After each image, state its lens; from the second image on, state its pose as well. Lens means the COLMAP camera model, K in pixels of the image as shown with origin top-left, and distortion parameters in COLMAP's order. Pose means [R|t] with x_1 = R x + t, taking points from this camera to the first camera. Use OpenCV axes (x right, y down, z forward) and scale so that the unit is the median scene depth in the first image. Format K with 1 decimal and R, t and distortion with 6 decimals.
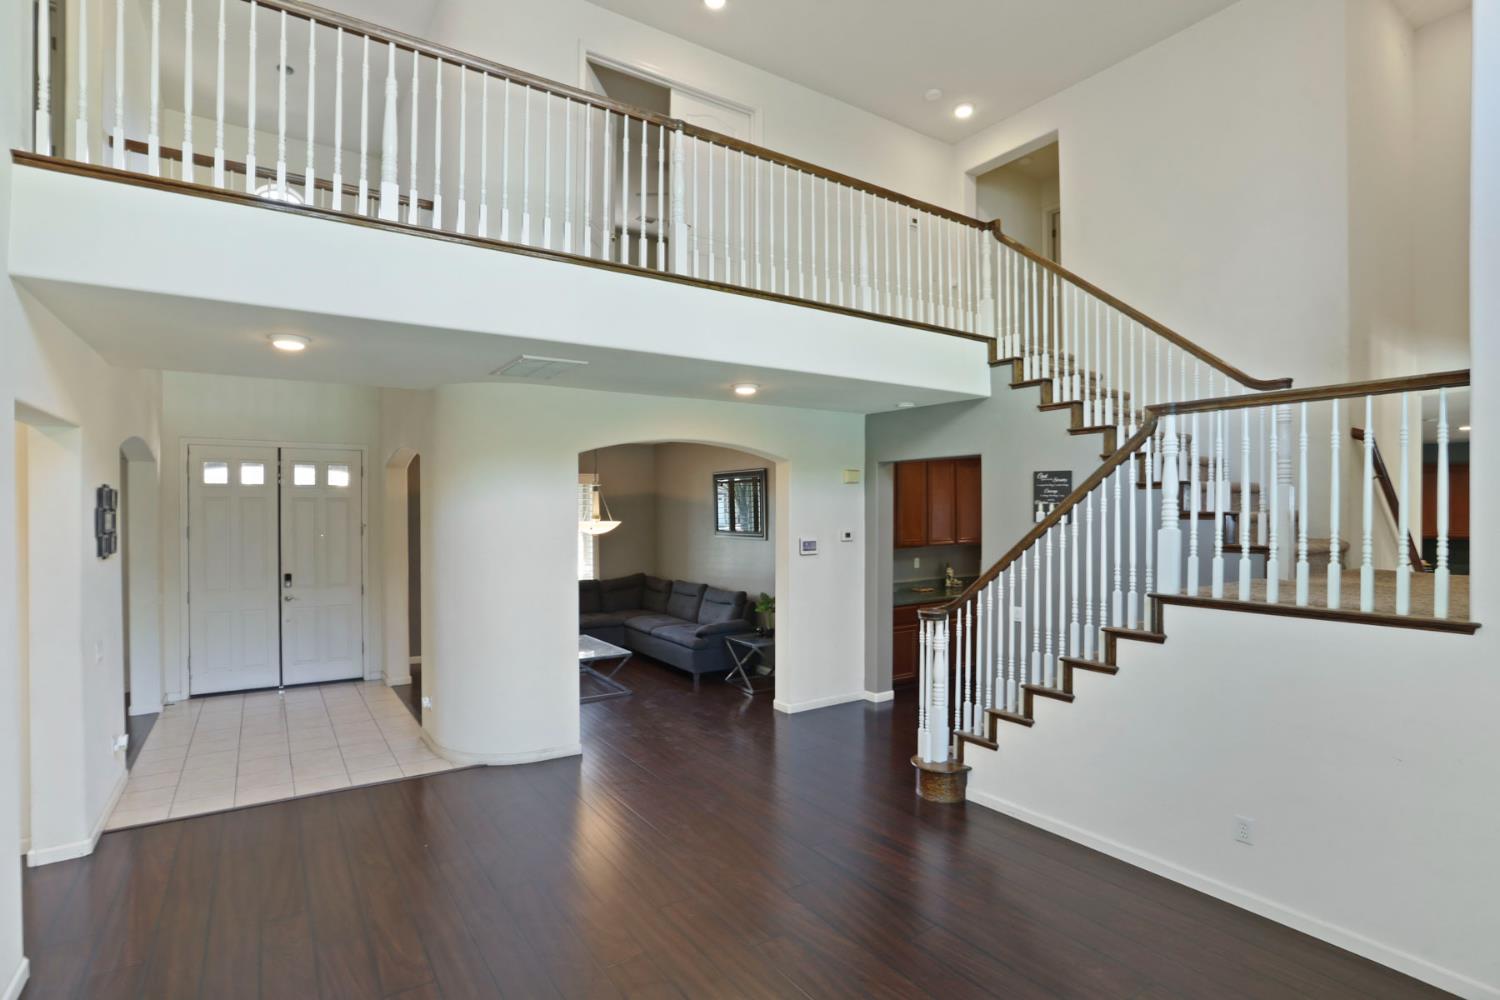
lens RADIAL K [[738.5, 0, 747.2], [0, 738.5, 508.2], [0, 0, 1]] dist [-0.002626, -0.000198]
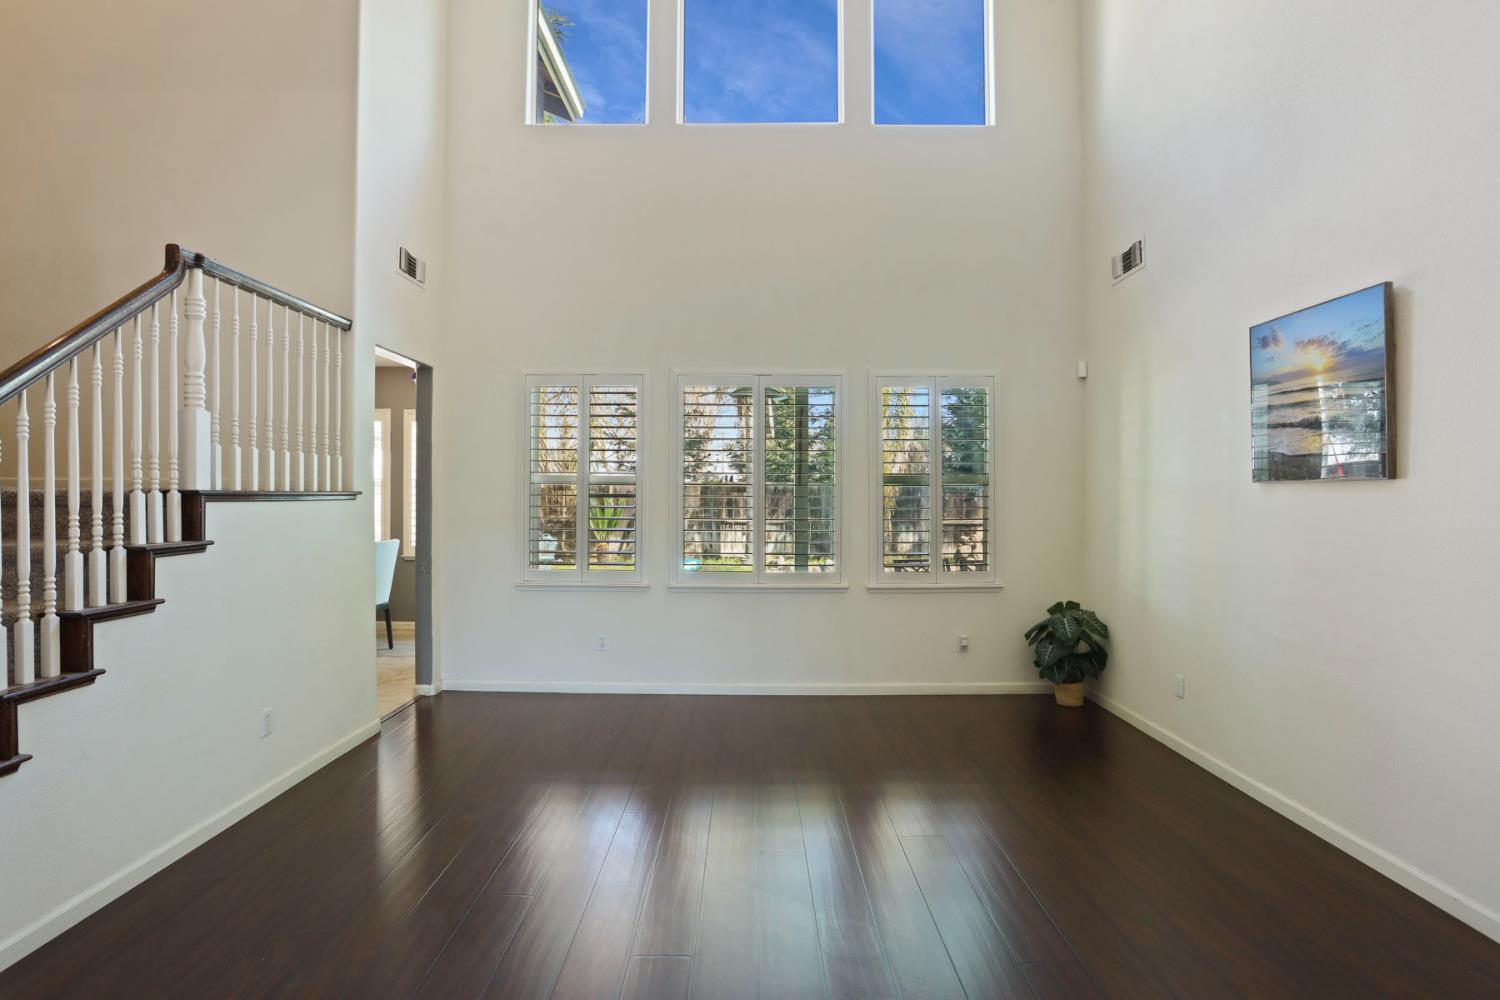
lens RADIAL K [[738.5, 0, 750.6], [0, 738.5, 495.6], [0, 0, 1]] dist [-0.002626, -0.000198]
pose [[-0.832239, -0.000306, 0.554417, -0.356947], [-0.001372, 0.999998, -0.001508, 0.116470], [-0.554415, -0.002015, -0.832238, 1.270460]]
